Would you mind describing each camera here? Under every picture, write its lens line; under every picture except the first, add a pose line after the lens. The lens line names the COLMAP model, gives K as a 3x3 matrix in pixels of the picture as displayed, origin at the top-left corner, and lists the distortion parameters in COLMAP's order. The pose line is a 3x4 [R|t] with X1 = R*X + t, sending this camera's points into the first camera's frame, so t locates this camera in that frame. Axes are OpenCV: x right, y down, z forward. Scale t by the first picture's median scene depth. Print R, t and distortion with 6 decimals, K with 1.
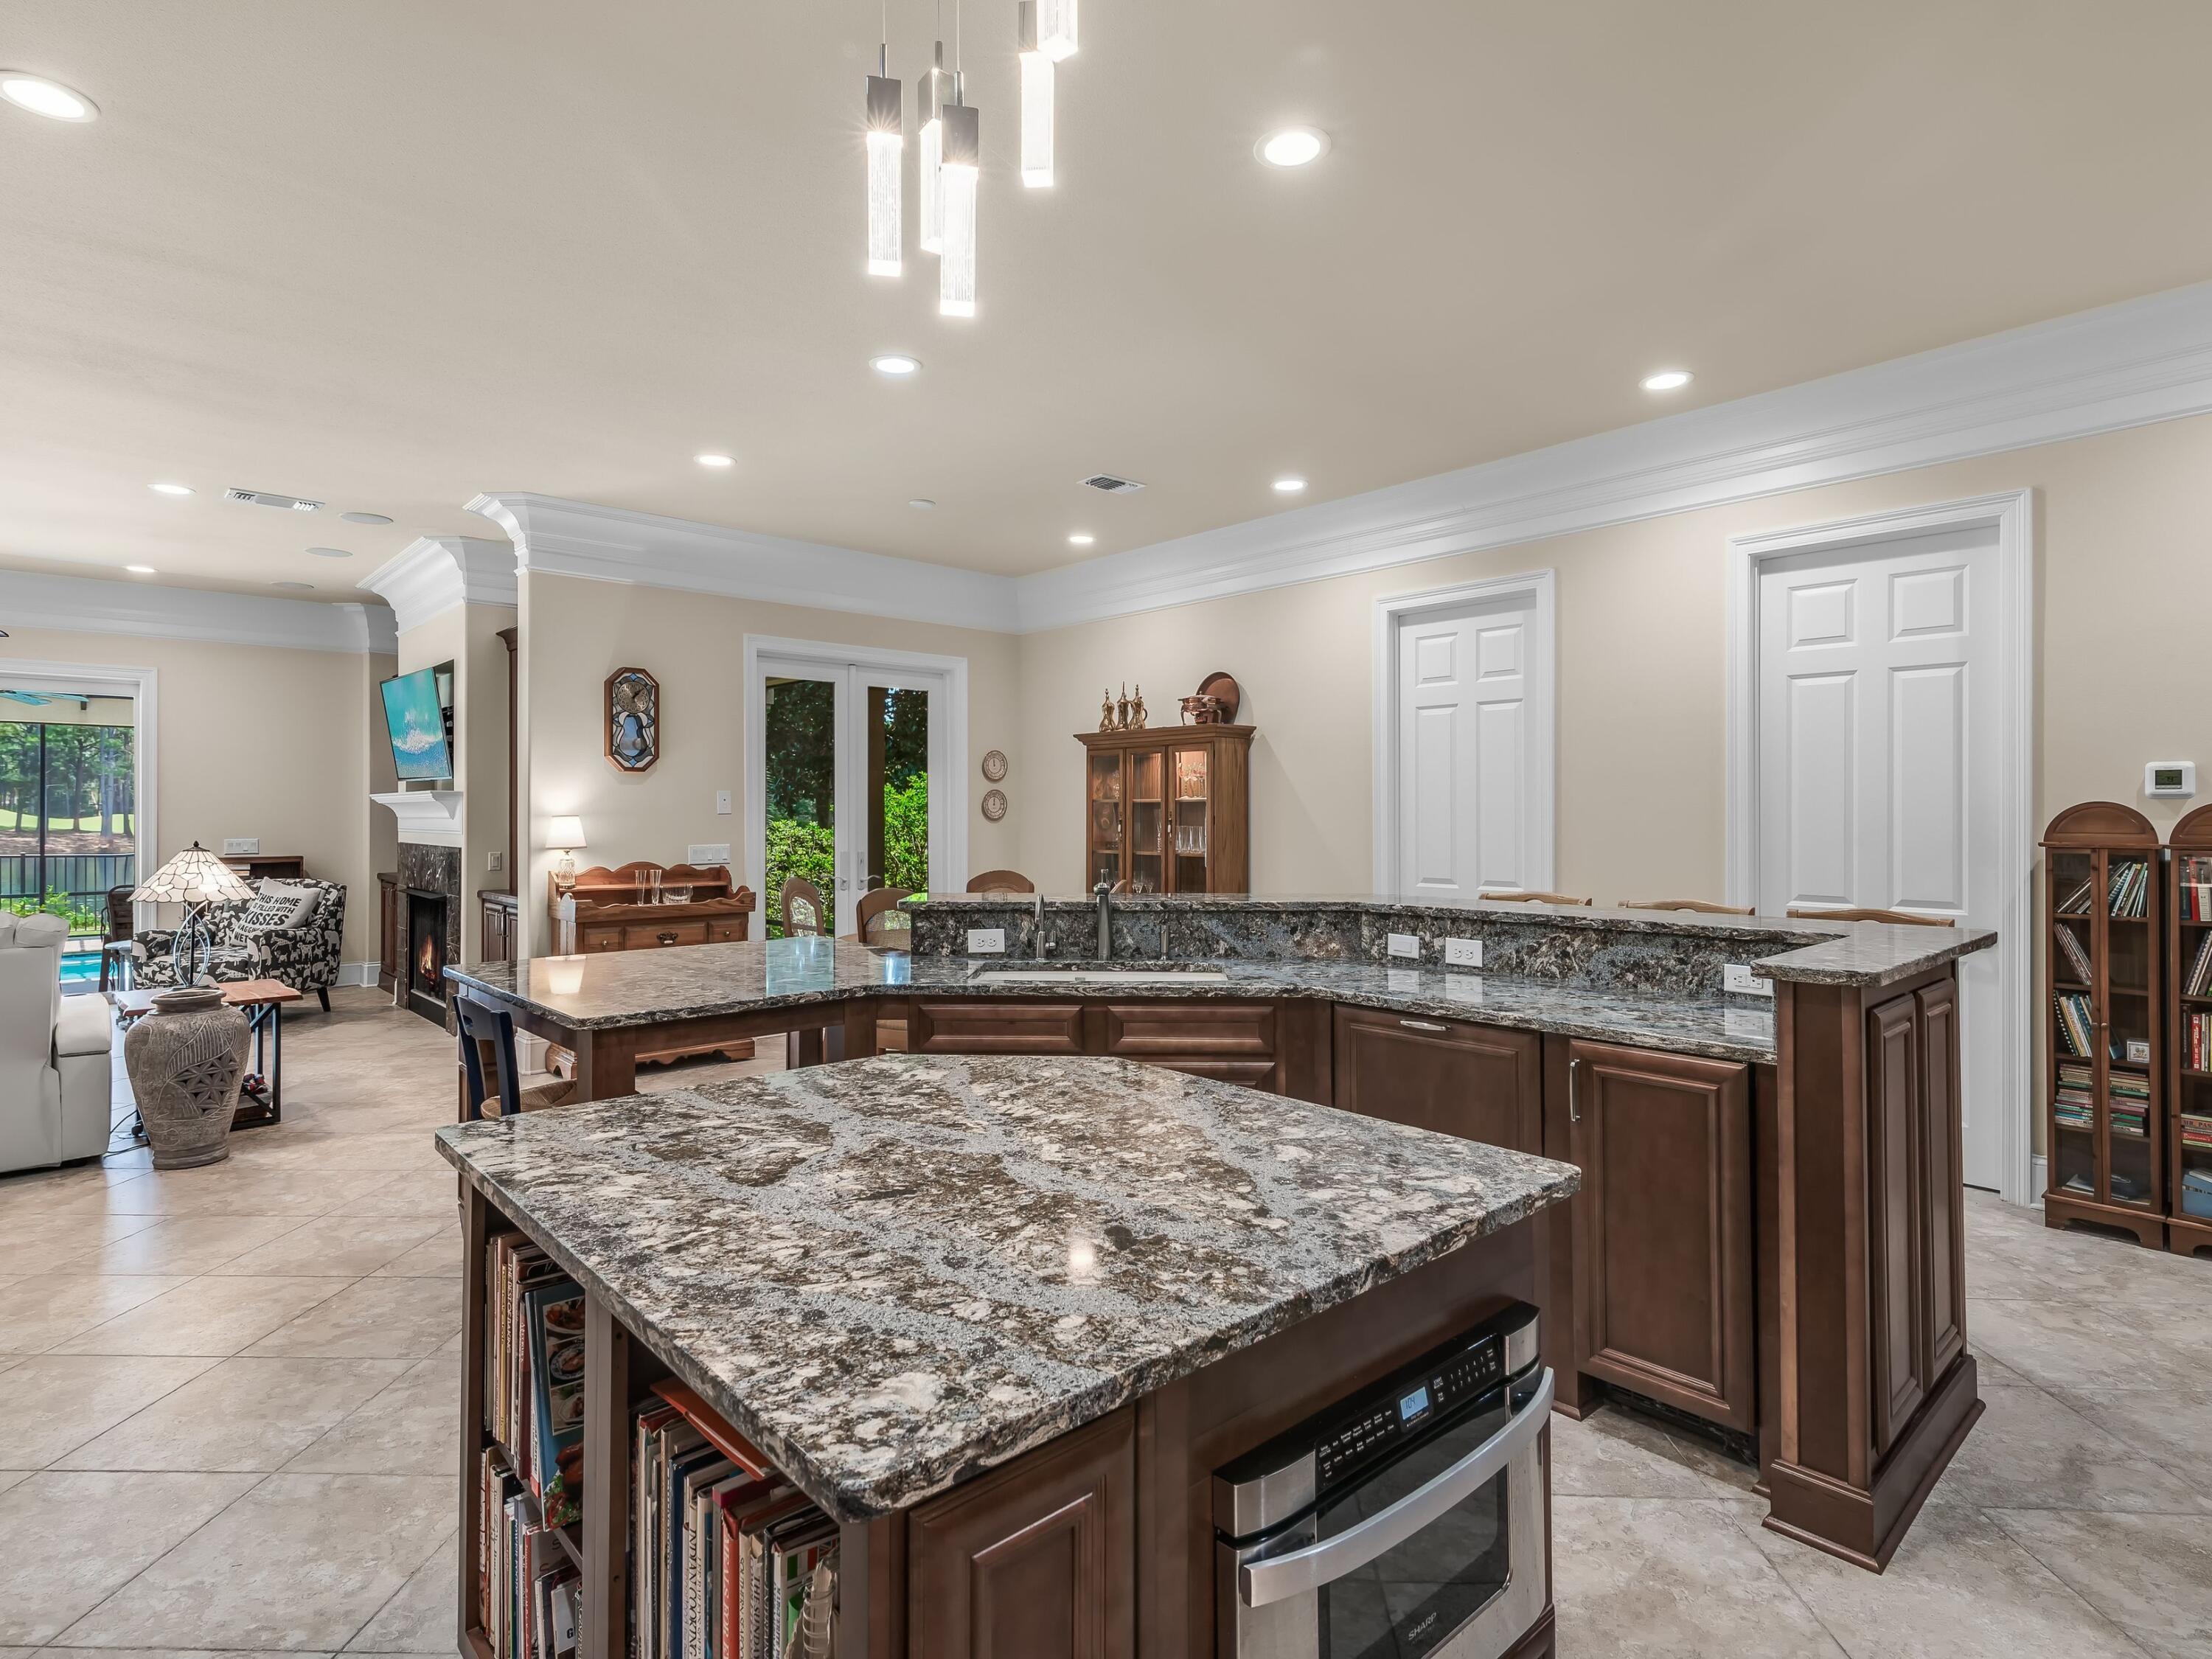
lens RADIAL K [[1128.8, 0, 1121.5], [0, 1128.8, 802.0], [0, 0, 1]] dist [0.001470, -0.000786]
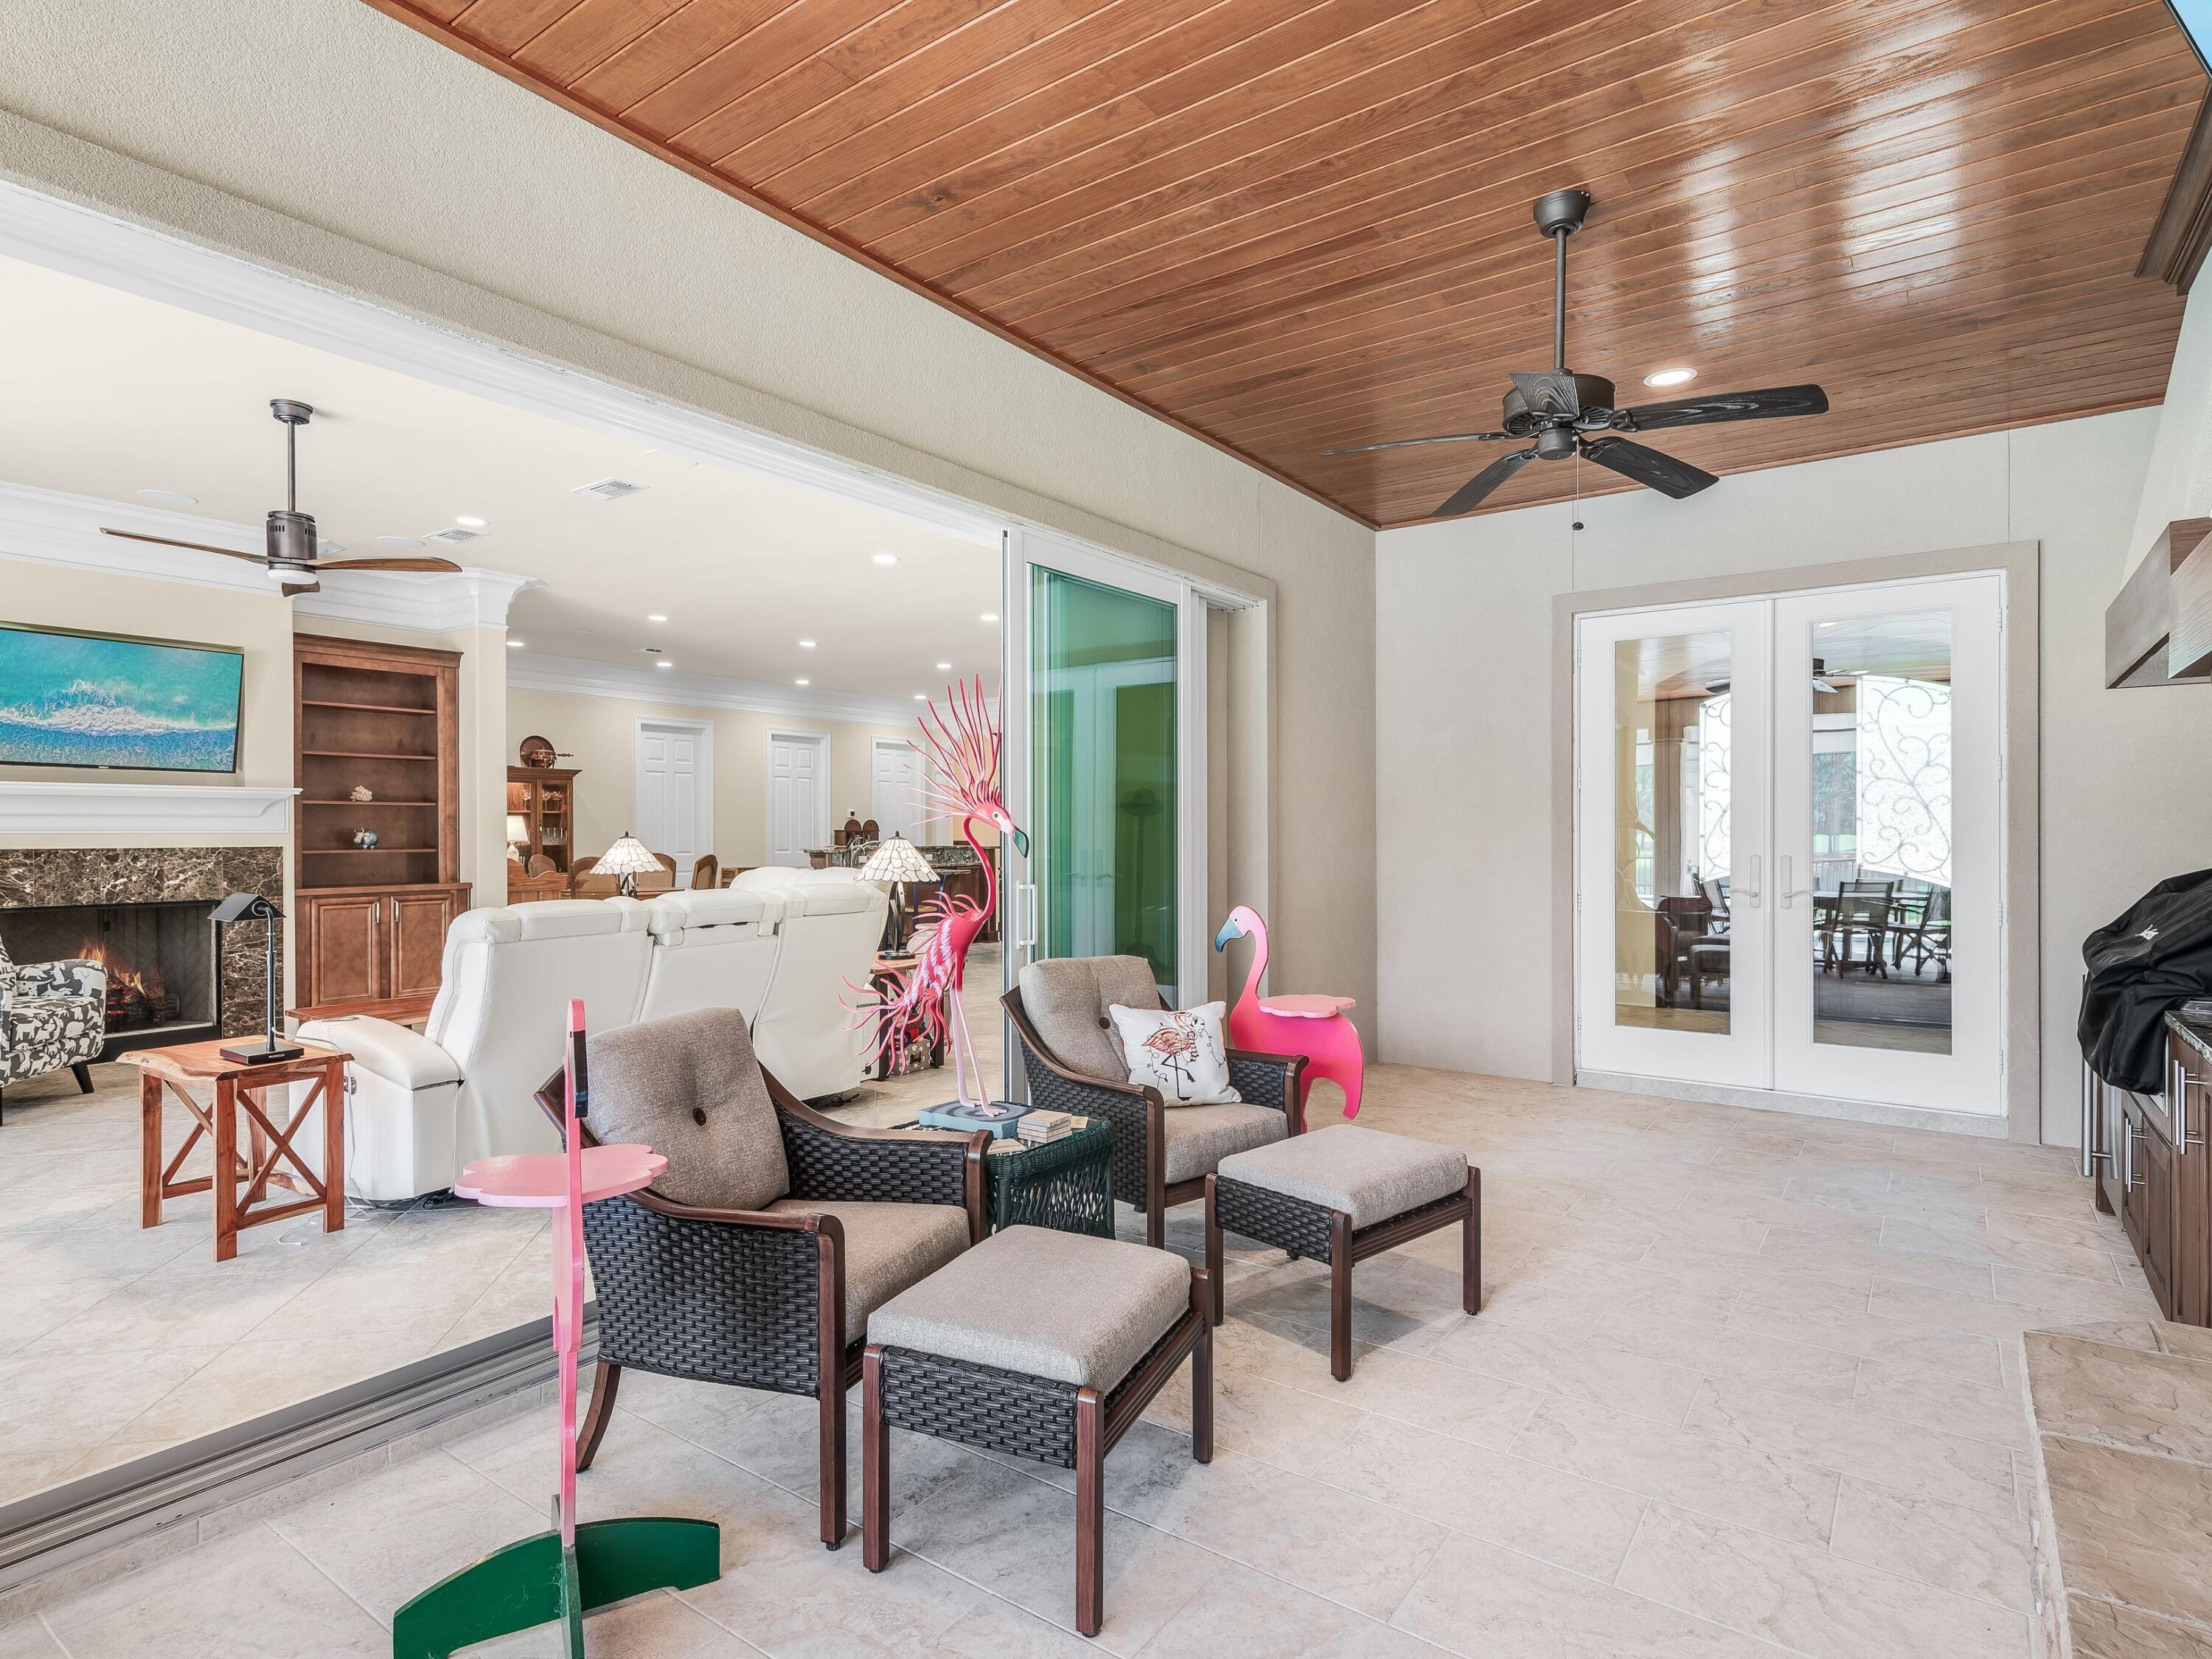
lens RADIAL K [[1162.2, 0, 1098.2], [0, 1162.2, 835.2], [0, 0, 1]] dist [0.010781, -0.001071]
pose [[-0.187726, -0.001683, 0.982220, -1.731628], [-0.007593, 0.999971, 0.000263, 0.025263], [-0.982192, -0.007409, -0.187733, 0.498668]]
